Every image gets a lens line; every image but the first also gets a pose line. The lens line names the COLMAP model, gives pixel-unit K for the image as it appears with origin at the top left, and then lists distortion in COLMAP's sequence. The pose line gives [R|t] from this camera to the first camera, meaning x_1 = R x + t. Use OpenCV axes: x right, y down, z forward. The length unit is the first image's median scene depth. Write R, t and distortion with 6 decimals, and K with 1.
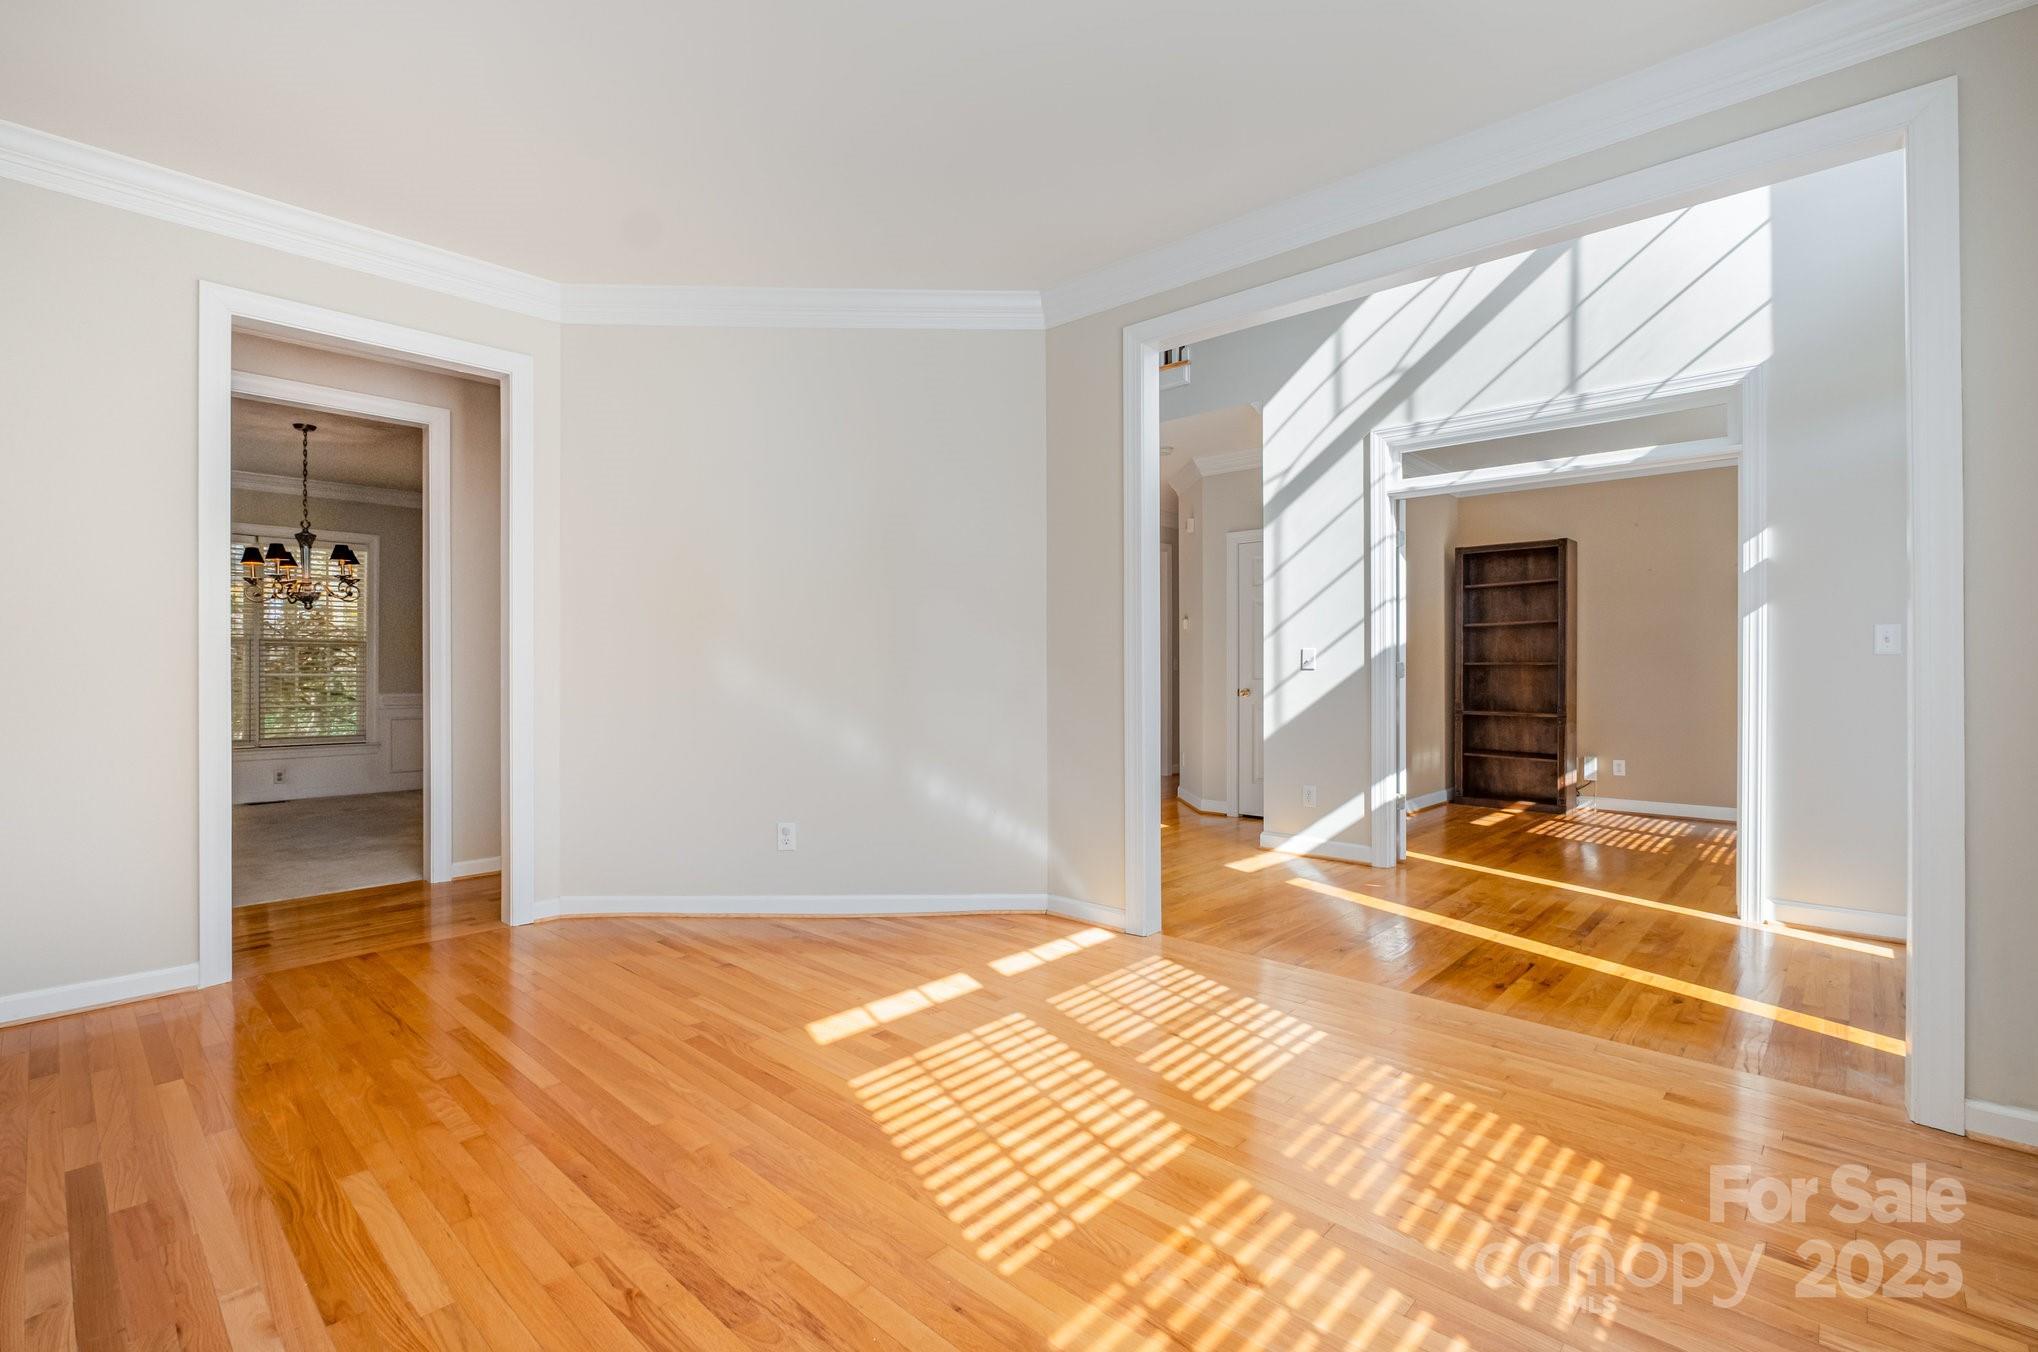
lens RADIAL K [[907.6, 0, 997.7], [0, 907.6, 673.9], [0, 0, 1]] dist [-0.003914, -0.001352]
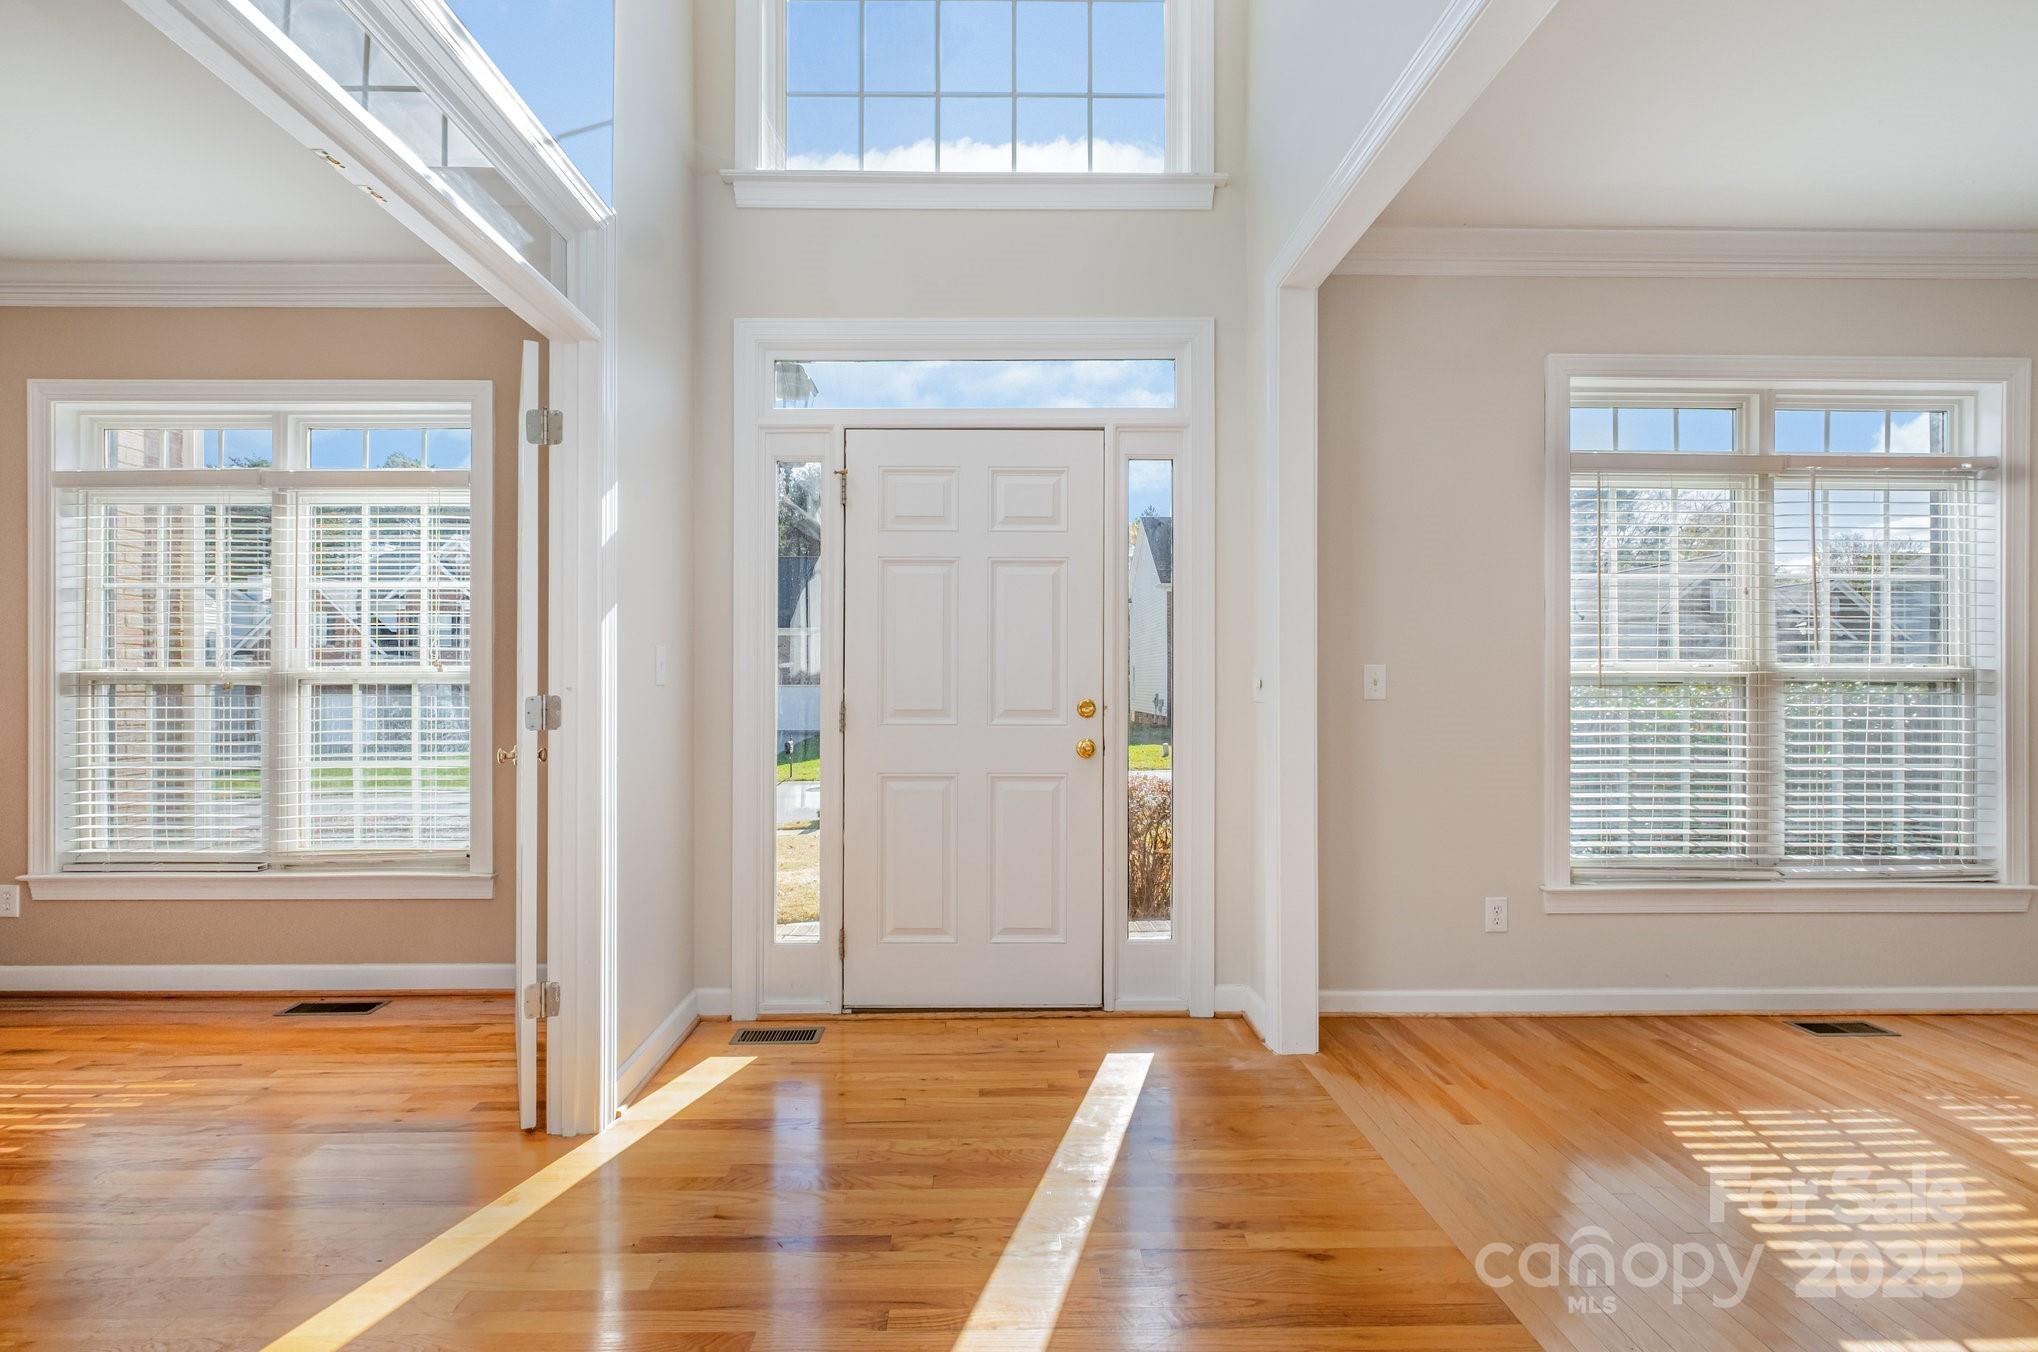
lens RADIAL K [[907.6, 0, 997.7], [0, 907.6, 673.9], [0, 0, 1]] dist [-0.003914, -0.001352]
pose [[-0.698507, 0.000667, 0.715603, 0.387403], [-0.001407, 0.999996, -0.002306, -0.042802], [-0.715602, -0.002617, -0.698503, 2.158626]]
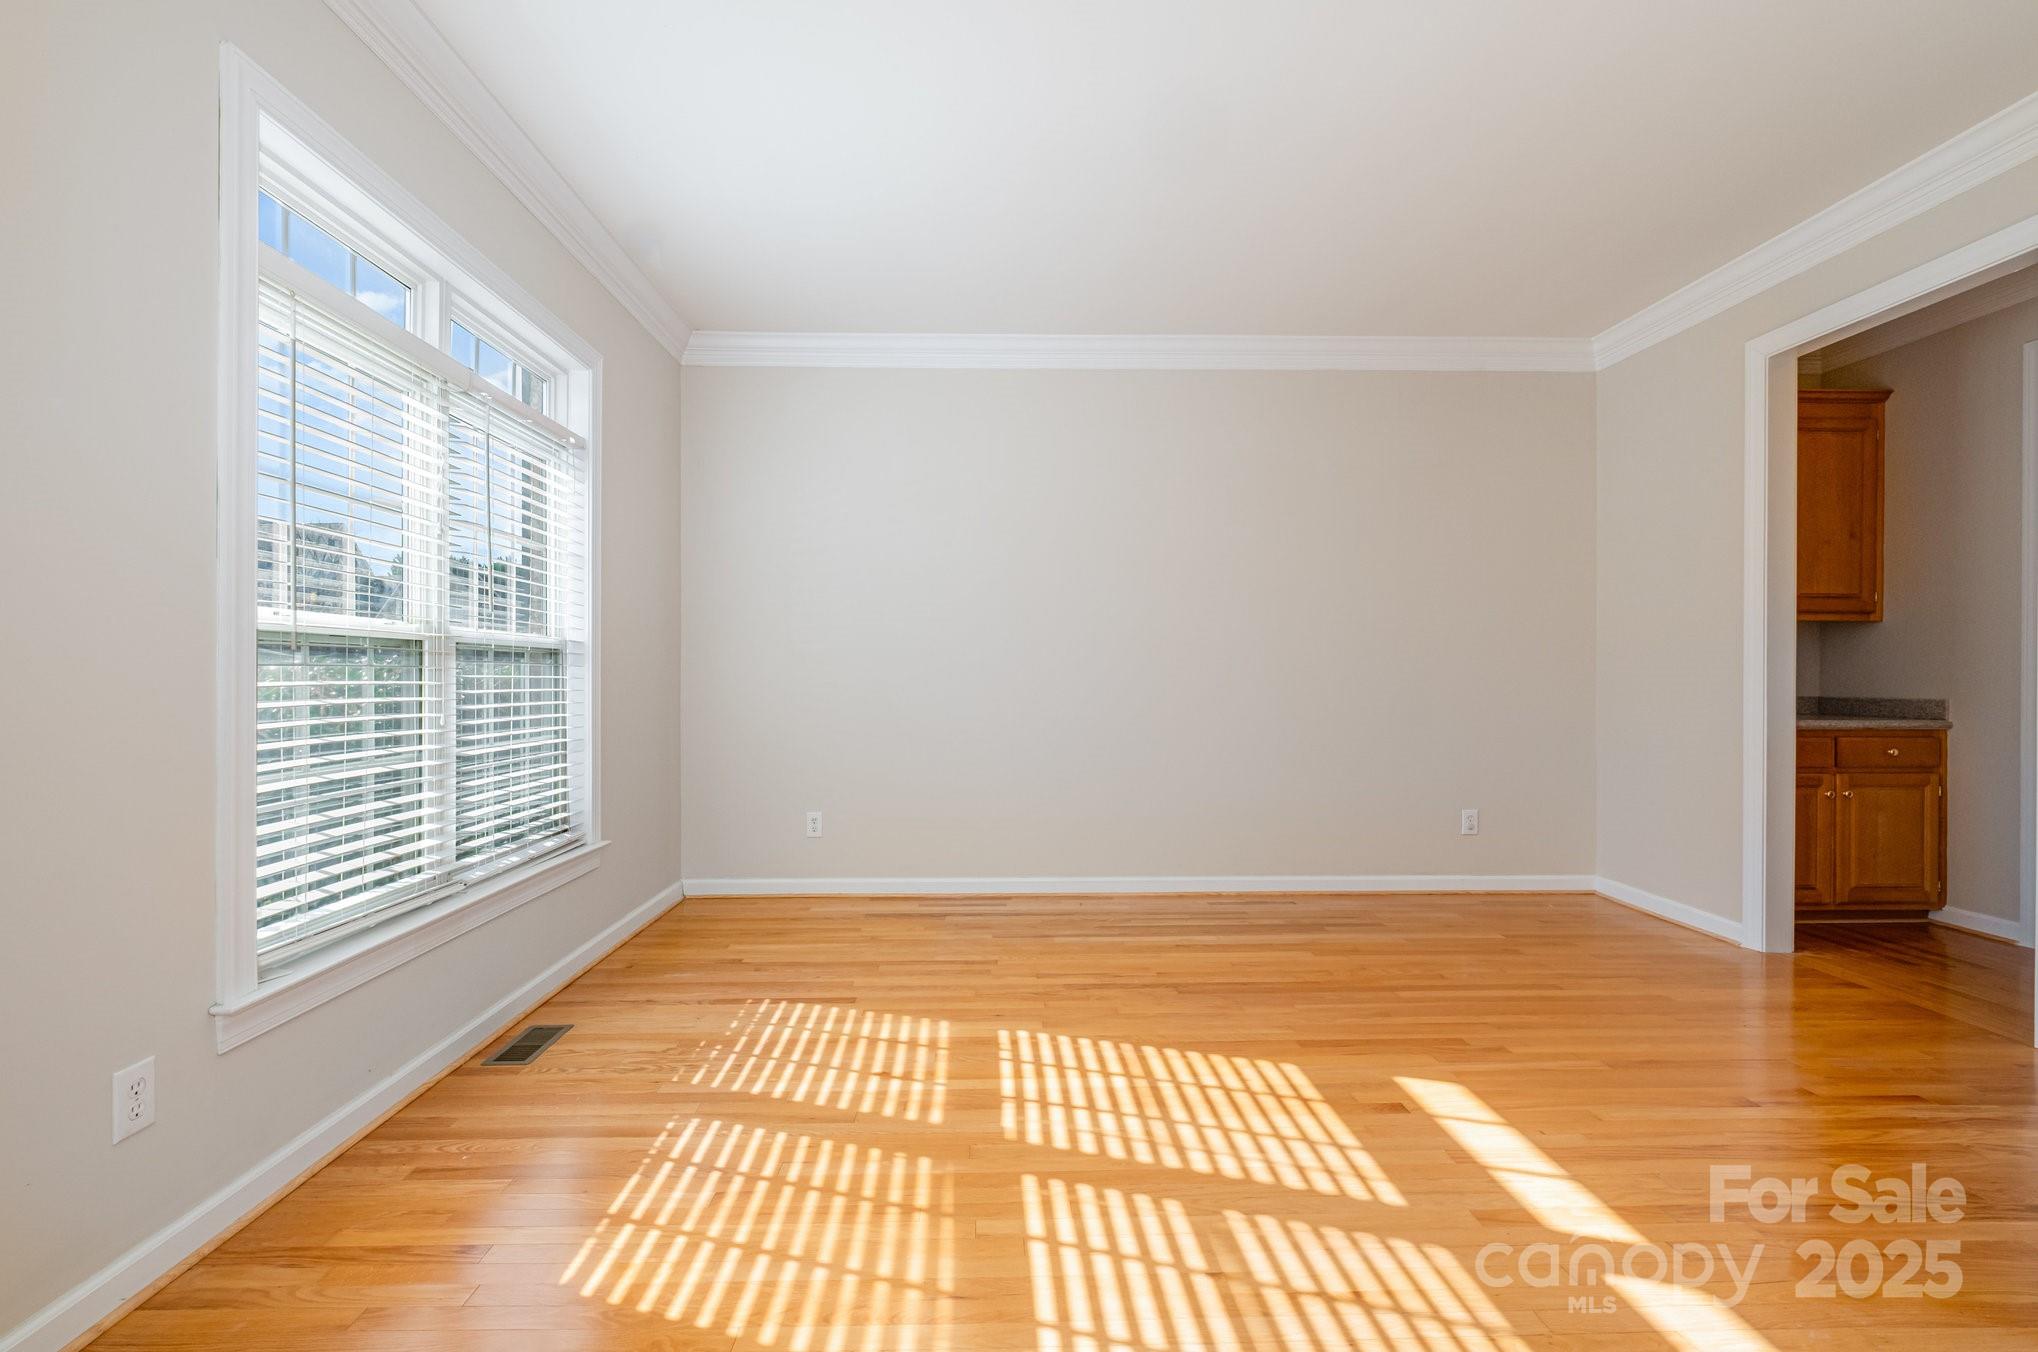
lens RADIAL K [[907.6, 0, 997.7], [0, 907.6, 673.9], [0, 0, 1]] dist [-0.003914, -0.001352]
pose [[-0.715486, -0.002795, -0.698621, 0.862564], [-0.004675, 0.999989, 0.000787, -0.005501], [0.698611, 0.003829, -0.715491, 1.586279]]
